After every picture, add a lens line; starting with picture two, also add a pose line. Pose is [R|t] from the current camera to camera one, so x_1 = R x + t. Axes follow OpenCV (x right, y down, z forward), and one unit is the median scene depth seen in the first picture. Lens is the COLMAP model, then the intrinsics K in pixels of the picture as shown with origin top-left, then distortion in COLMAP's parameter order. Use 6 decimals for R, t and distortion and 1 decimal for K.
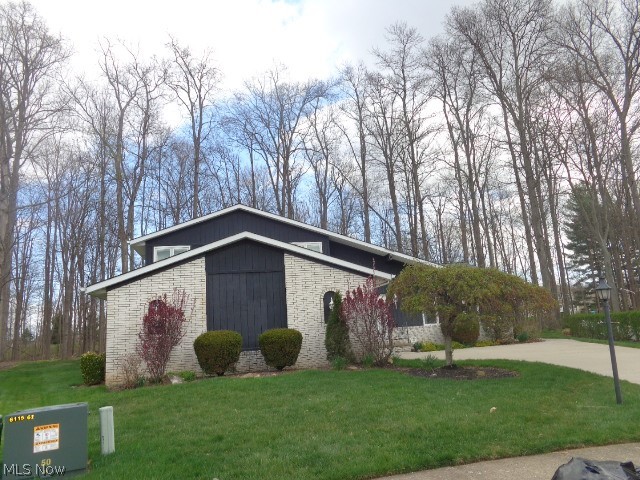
lens RADIAL K [[484.0, 0, 320.0], [0, 484.0, 240.0], [0, 0, 1]] dist [0.002984, 0.004921]
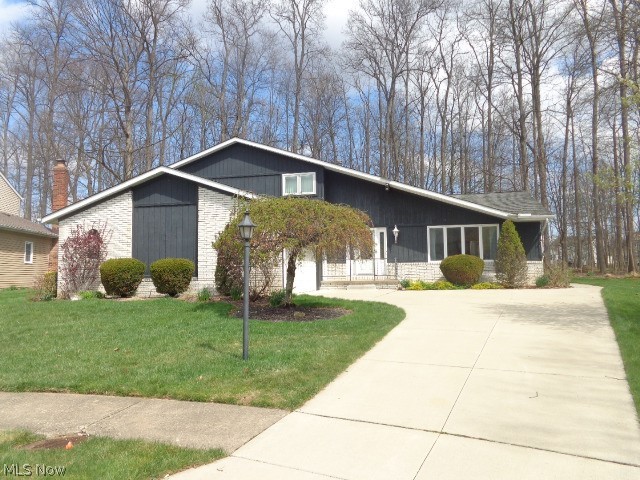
lens RADIAL K [[484.0, 0, 320.0], [0, 484.0, 240.0], [0, 0, 1]] dist [0.002984, 0.004921]
pose [[0.916728, 0.026187, -0.398653, 0.584348], [0.031687, 0.989940, 0.137894, 0.006076], [0.398253, -0.139043, 0.906676, 0.156128]]
